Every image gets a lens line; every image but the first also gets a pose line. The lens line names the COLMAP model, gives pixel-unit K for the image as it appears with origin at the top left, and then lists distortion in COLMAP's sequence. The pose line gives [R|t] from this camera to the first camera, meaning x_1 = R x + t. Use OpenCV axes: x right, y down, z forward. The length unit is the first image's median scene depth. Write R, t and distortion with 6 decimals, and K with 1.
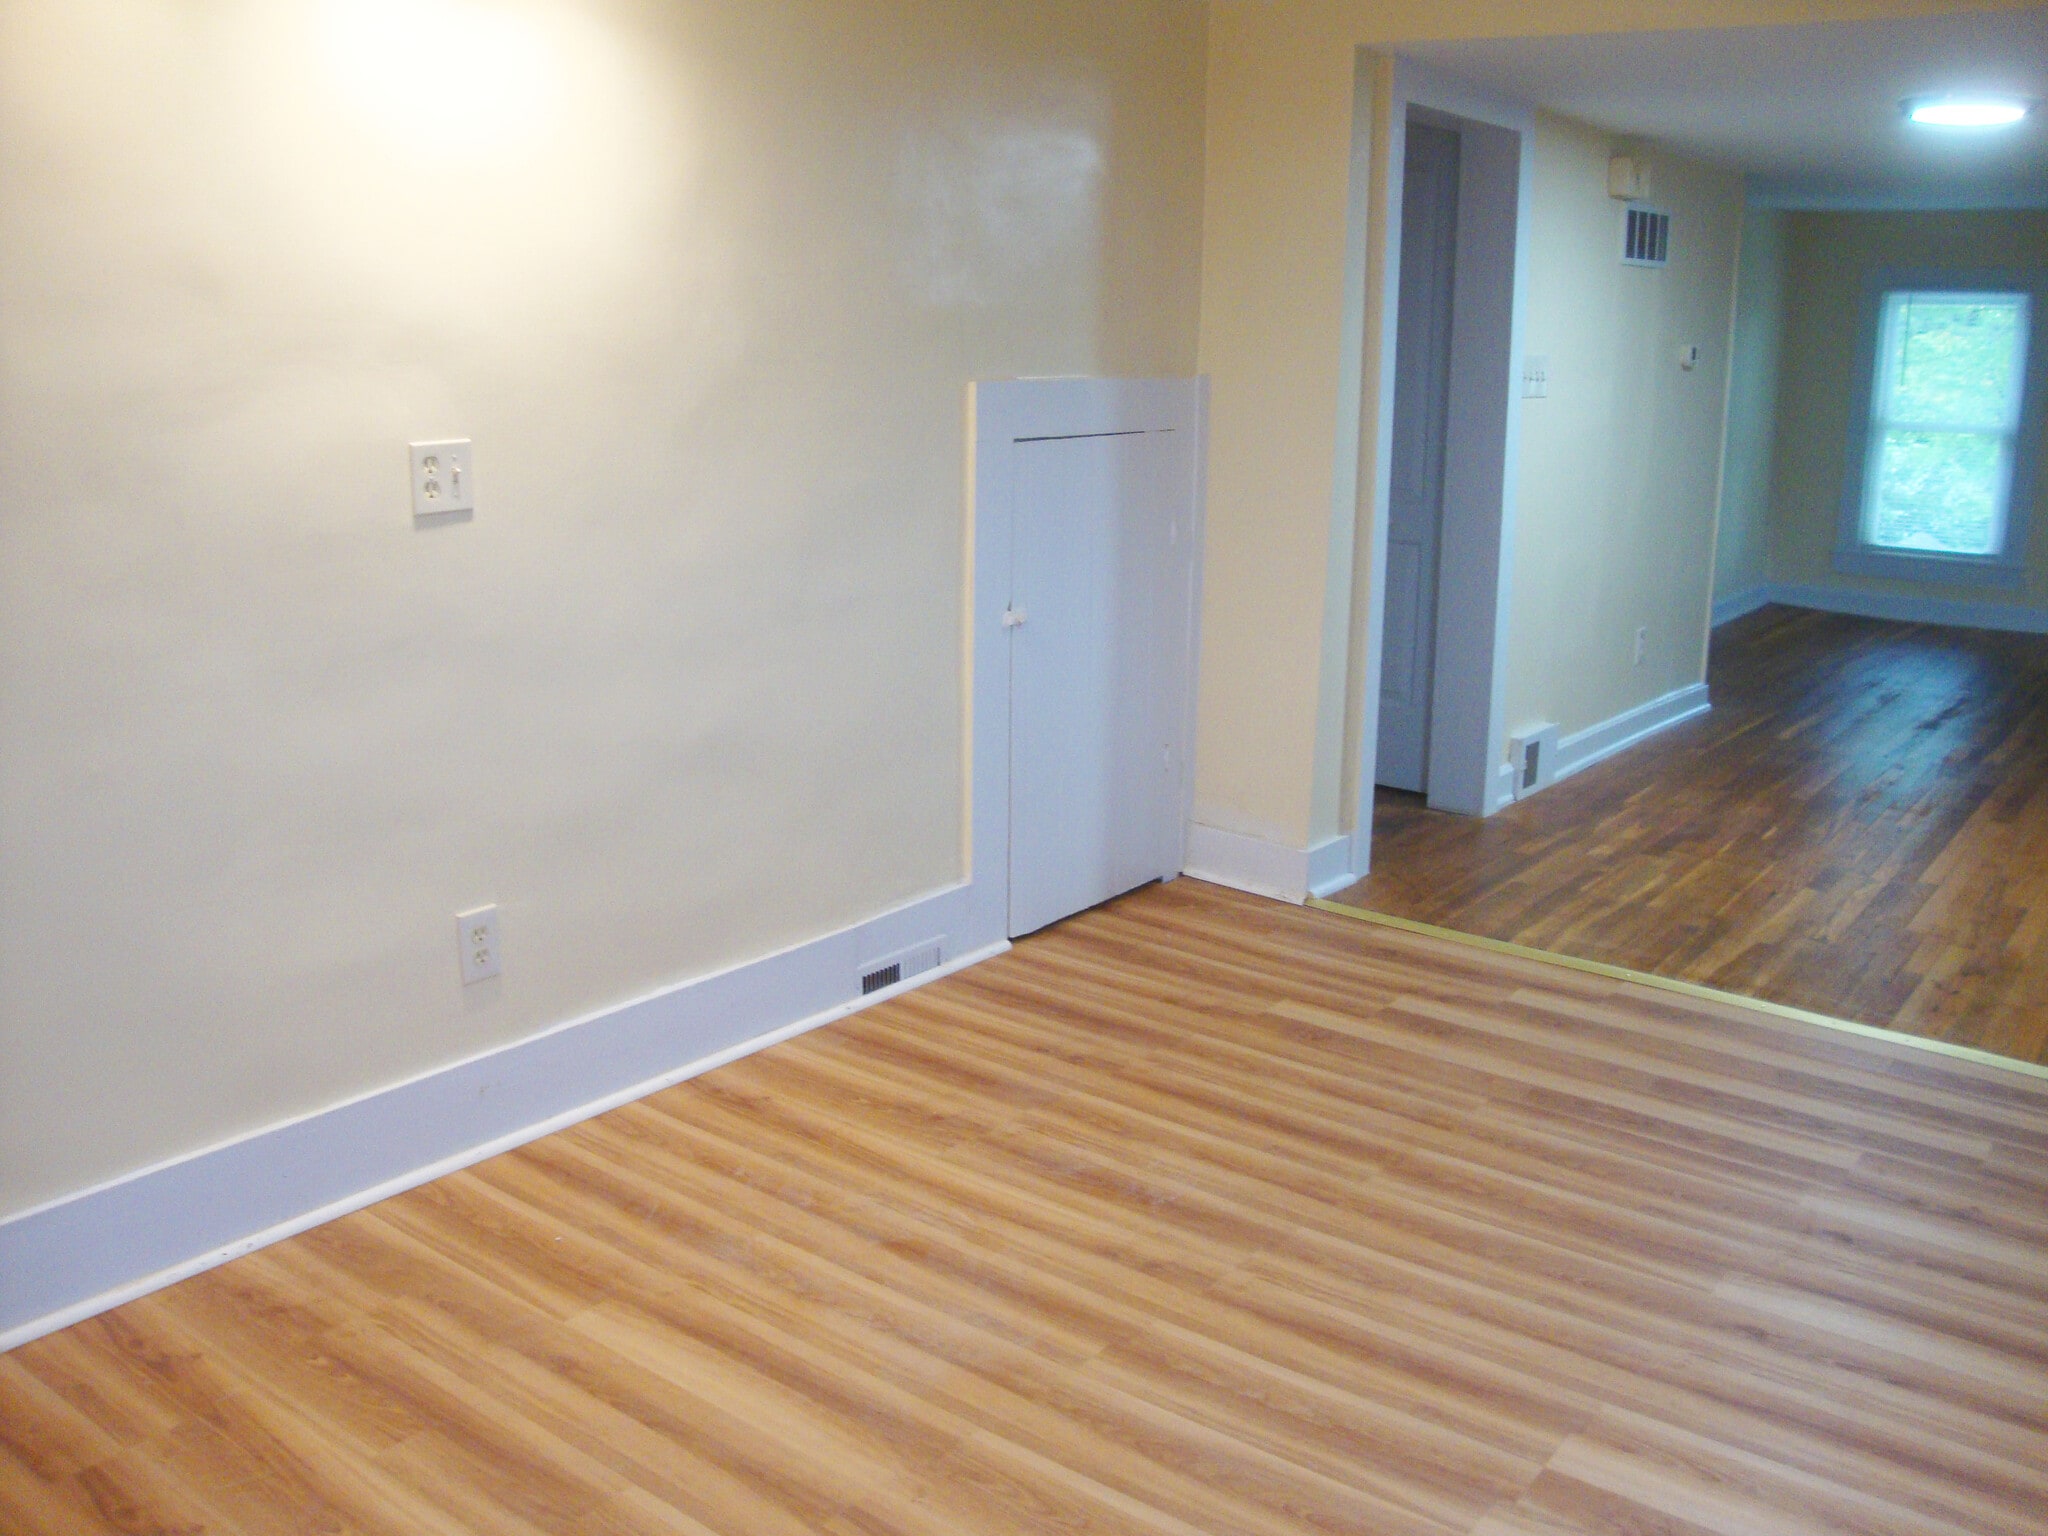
lens RADIAL K [[1831.3, 0, 1036.7], [0, 1831.3, 771.2], [0, 0, 1]] dist [-0.193606, 0.195249]
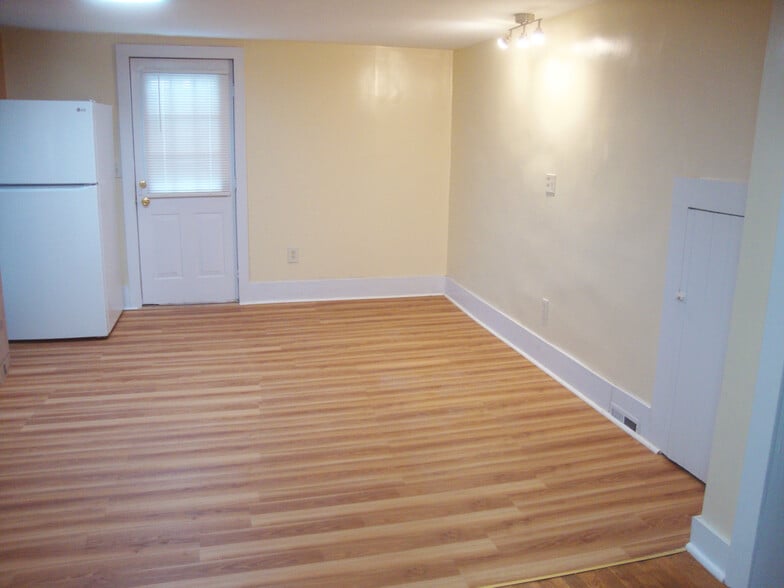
lens RADIAL K [[701.1, 0, 396.9], [0, 701.1, 295.2], [0, 0, 1]] dist [-0.193606, 0.195249]
pose [[-0.619197, 0.144724, -0.771784, 0.994663], [-0.212092, 0.915514, 0.341835, -0.359804], [0.756051, 0.375352, -0.536189, 1.538833]]
